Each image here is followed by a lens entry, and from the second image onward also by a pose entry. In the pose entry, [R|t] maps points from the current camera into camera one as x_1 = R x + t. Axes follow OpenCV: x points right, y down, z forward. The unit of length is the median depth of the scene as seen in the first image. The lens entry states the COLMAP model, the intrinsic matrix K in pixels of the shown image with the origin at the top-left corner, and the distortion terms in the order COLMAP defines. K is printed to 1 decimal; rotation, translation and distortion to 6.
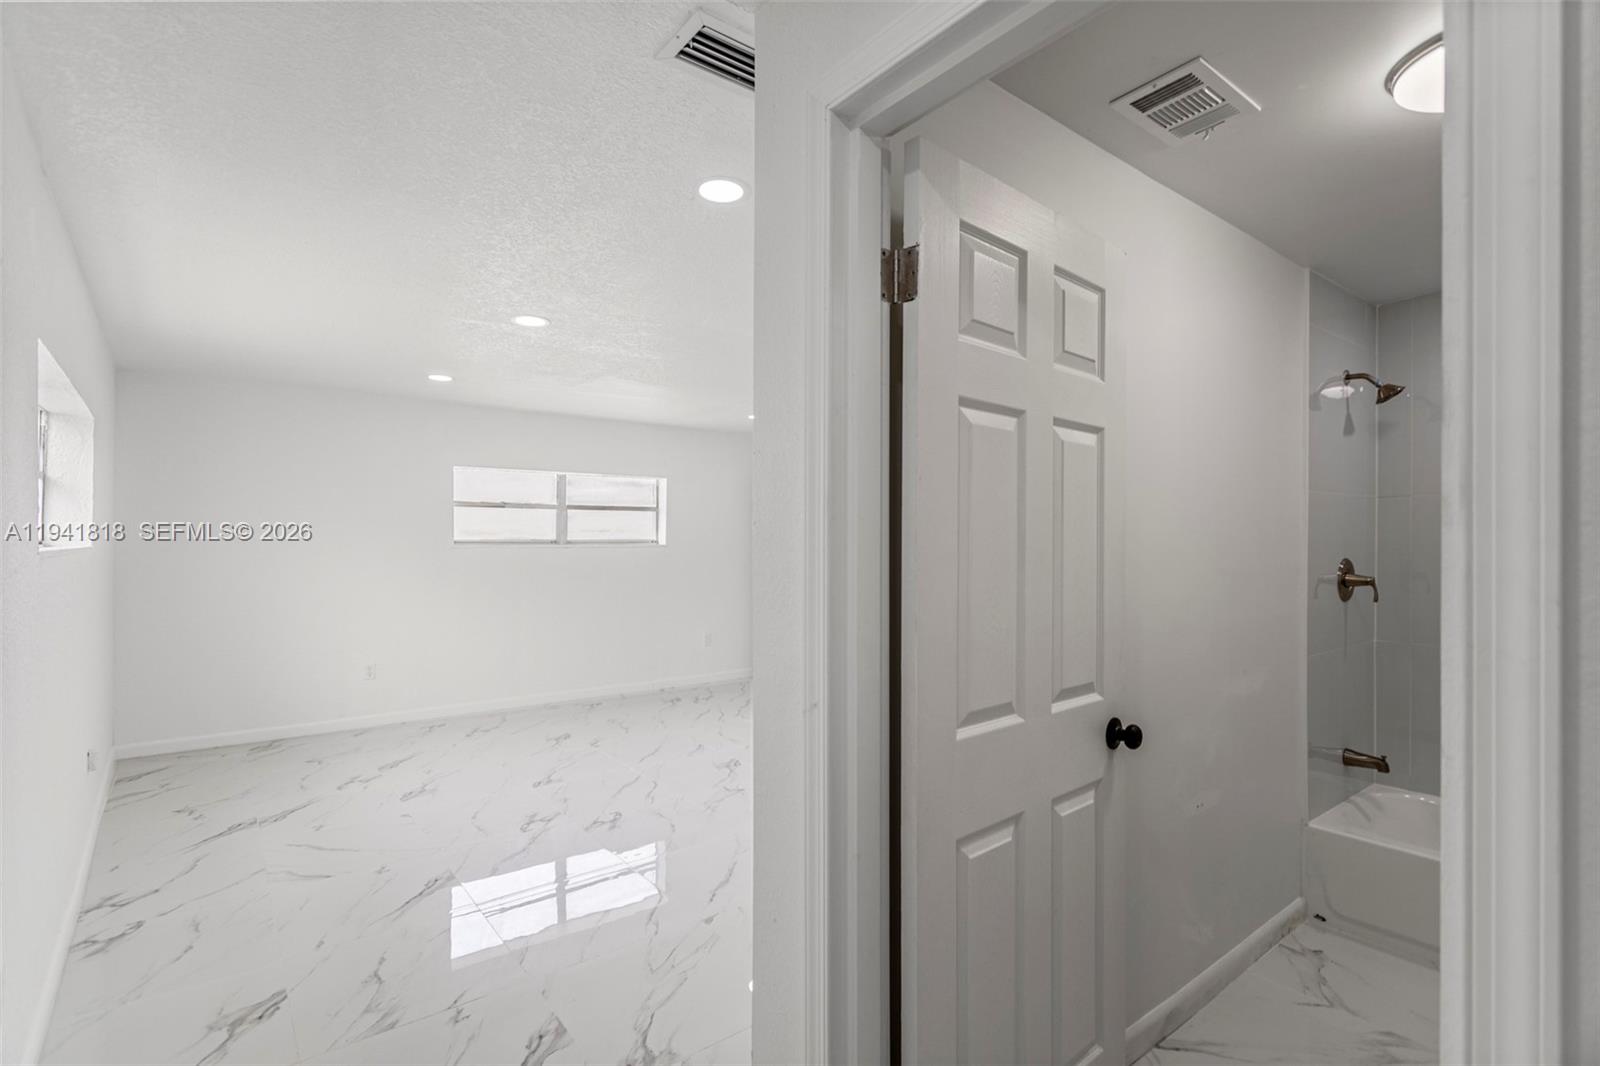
lens RADIAL K [[748.6, 0, 788.8], [0, 748.6, 551.9], [0, 0, 1]] dist [-0.001753, -0.000415]
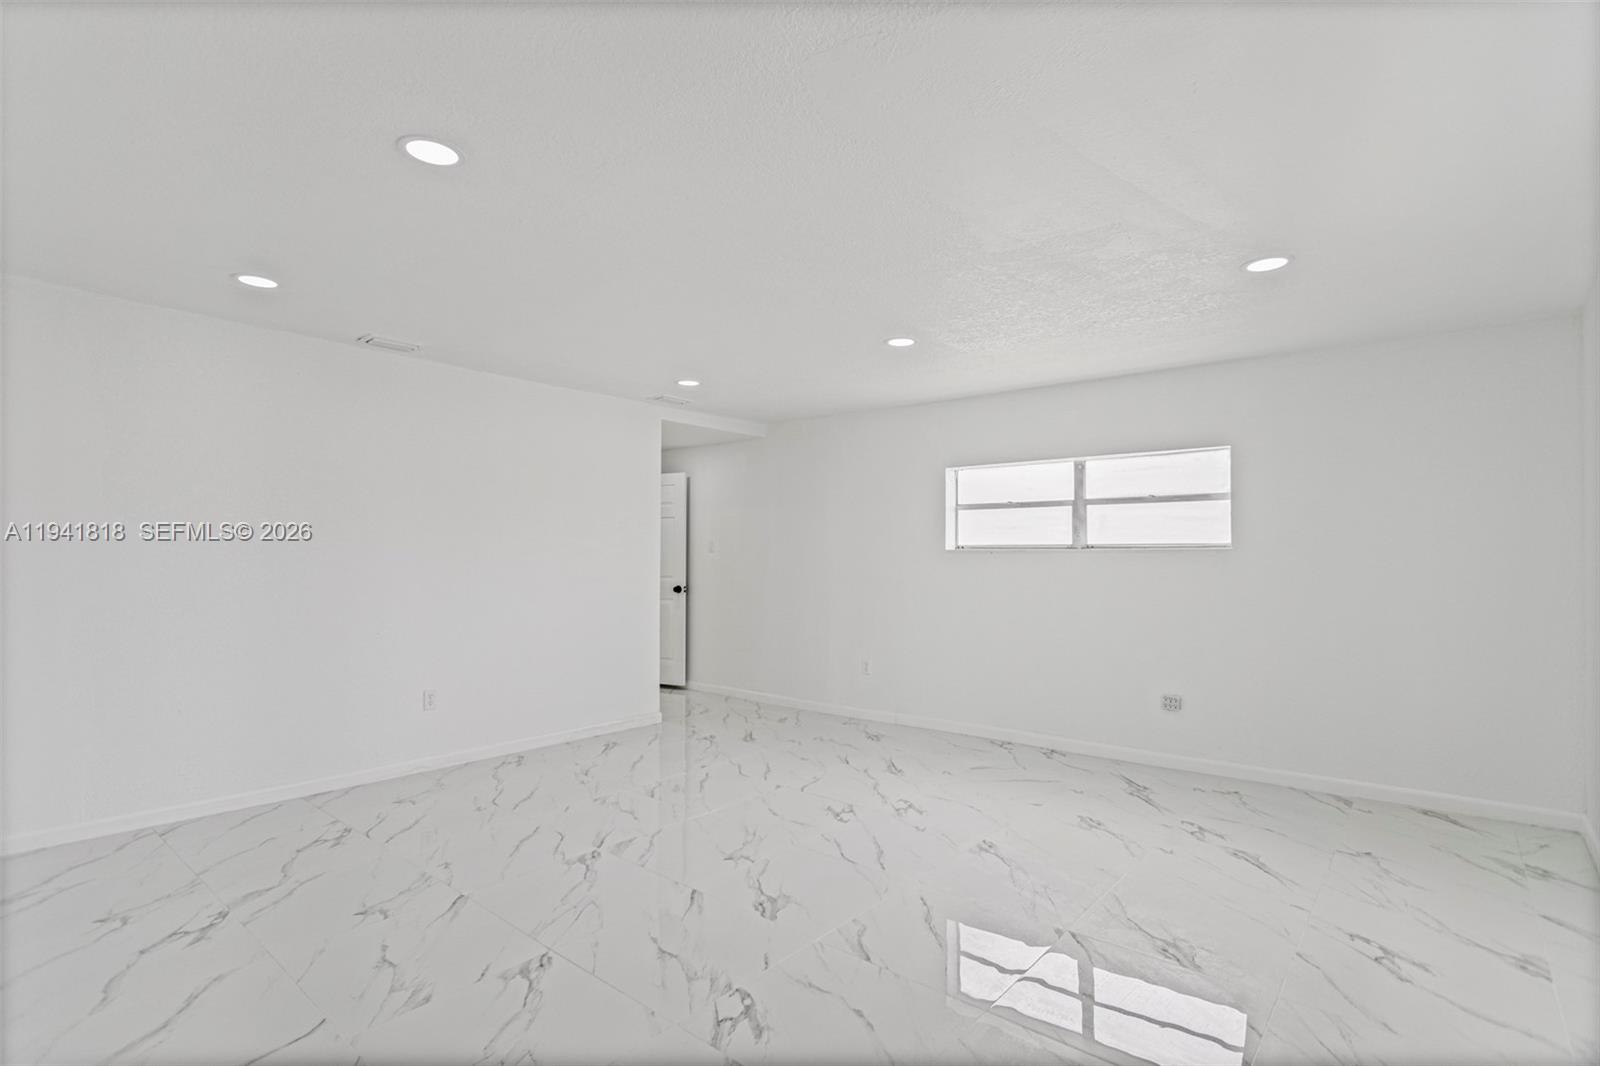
lens RADIAL K [[777.9, 0, 833.1], [0, 777.9, 563.7], [0, 0, 1]] dist [-0.000168, 0.000454]
pose [[-0.968580, -0.001397, -0.248697, 0.028031], [-0.006216, 0.999808, 0.018595, -0.003006], [0.248624, 0.019557, -0.968403, 1.522218]]
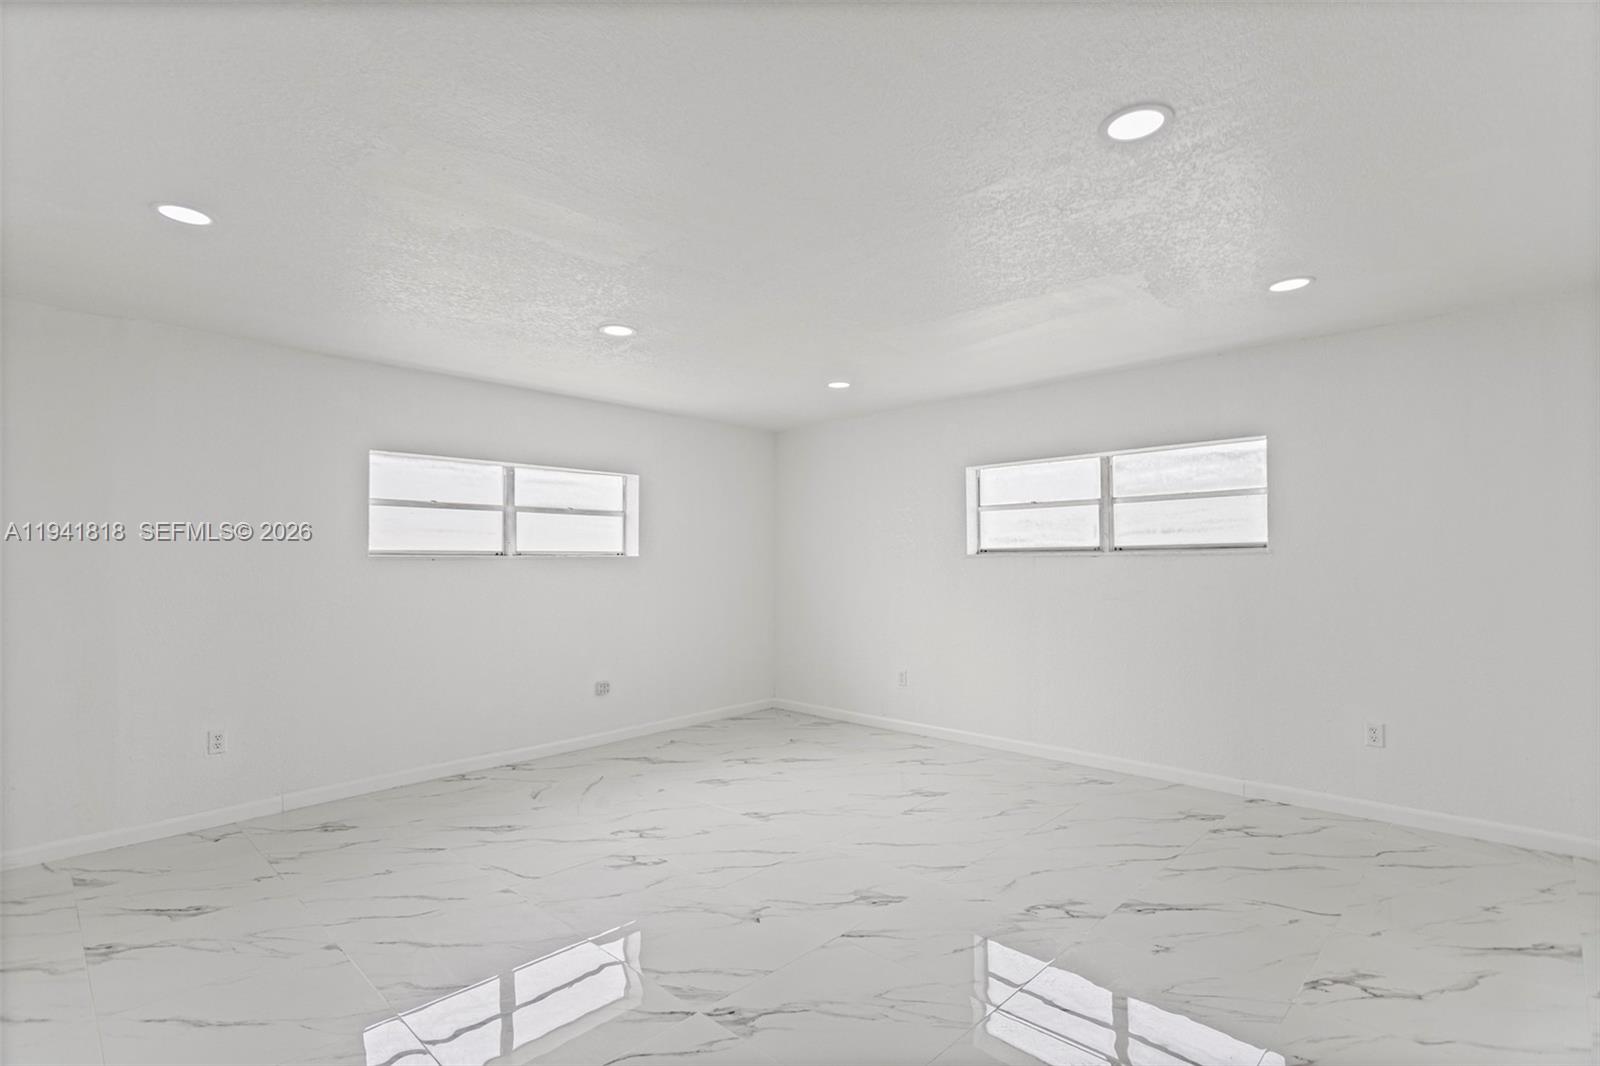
lens RADIAL K [[759.6, 0, 784.4], [0, 759.6, 538.9], [0, 0, 1]] dist [-0.002008, -0.000315]
pose [[0.149149, -0.022678, -0.988555, 0.523409], [-0.004359, 0.999712, -0.023592, -0.005732], [0.988805, 0.007828, 0.149007, 0.778001]]
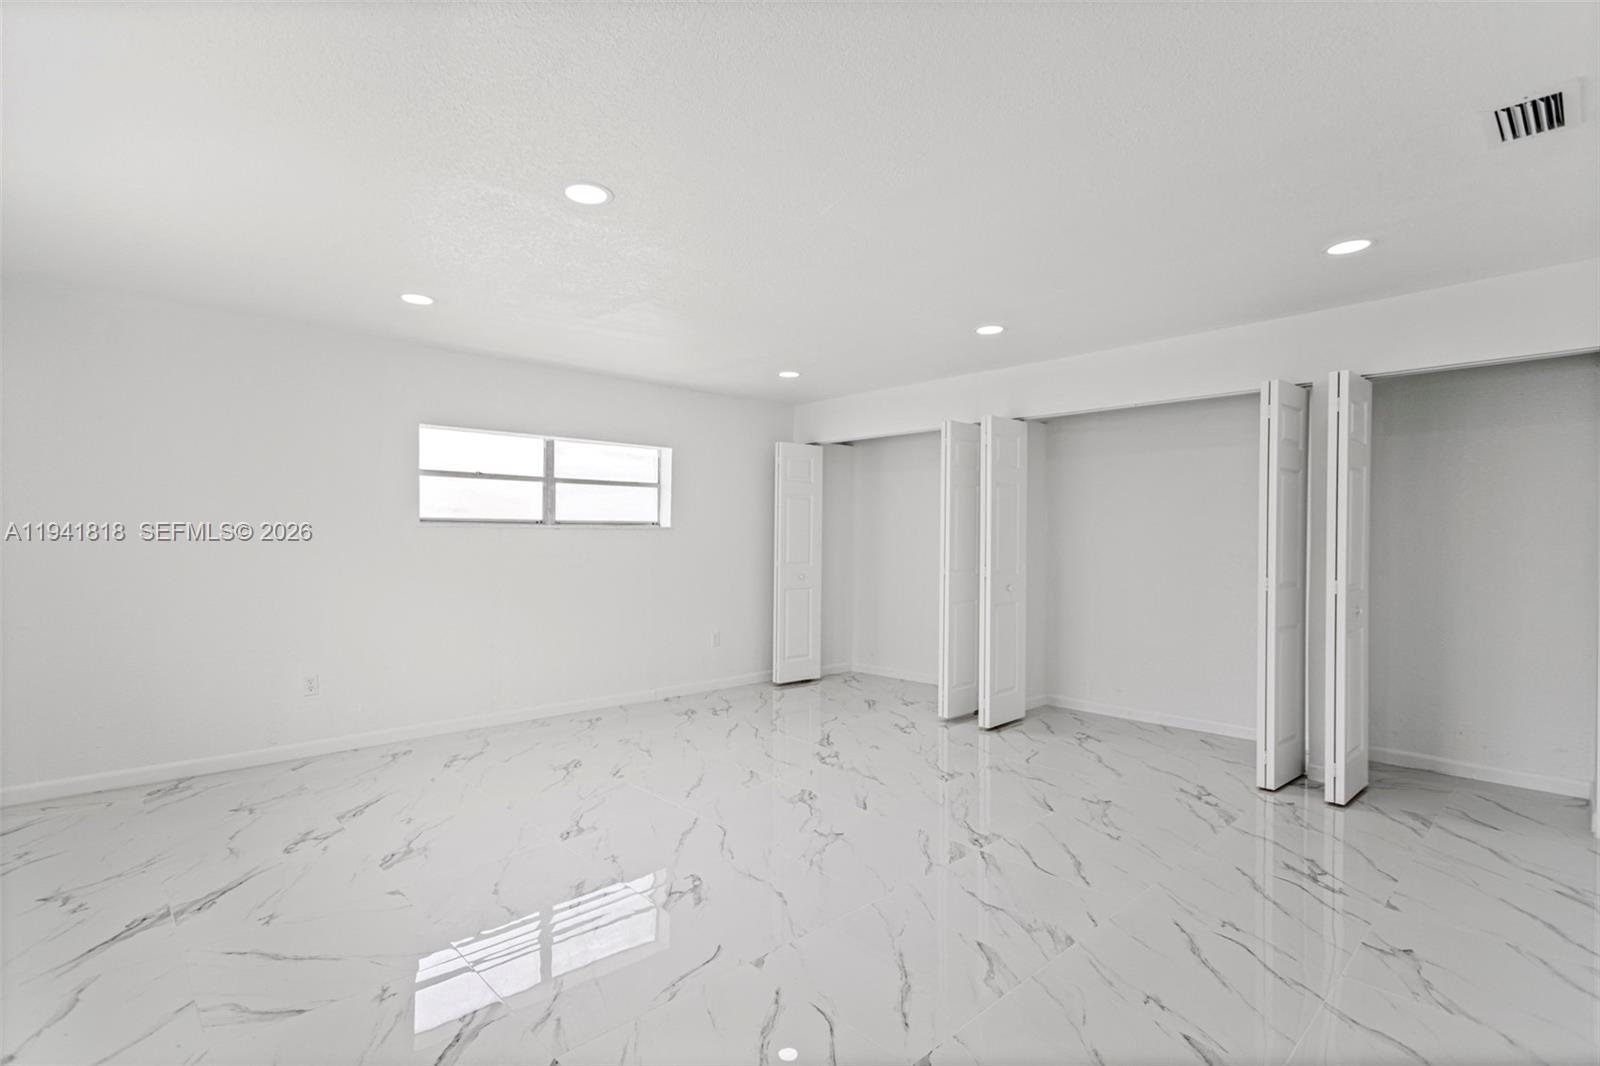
lens RADIAL K [[763.0, 0, 805.1], [0, 763.0, 553.6], [0, 0, 1]] dist [-0.010654, 0.002411]
pose [[0.993893, 0.002957, 0.110311, -0.157431], [-0.004083, 0.999942, 0.009985, 0.015698], [-0.110275, -0.010375, 0.993847, 0.185652]]
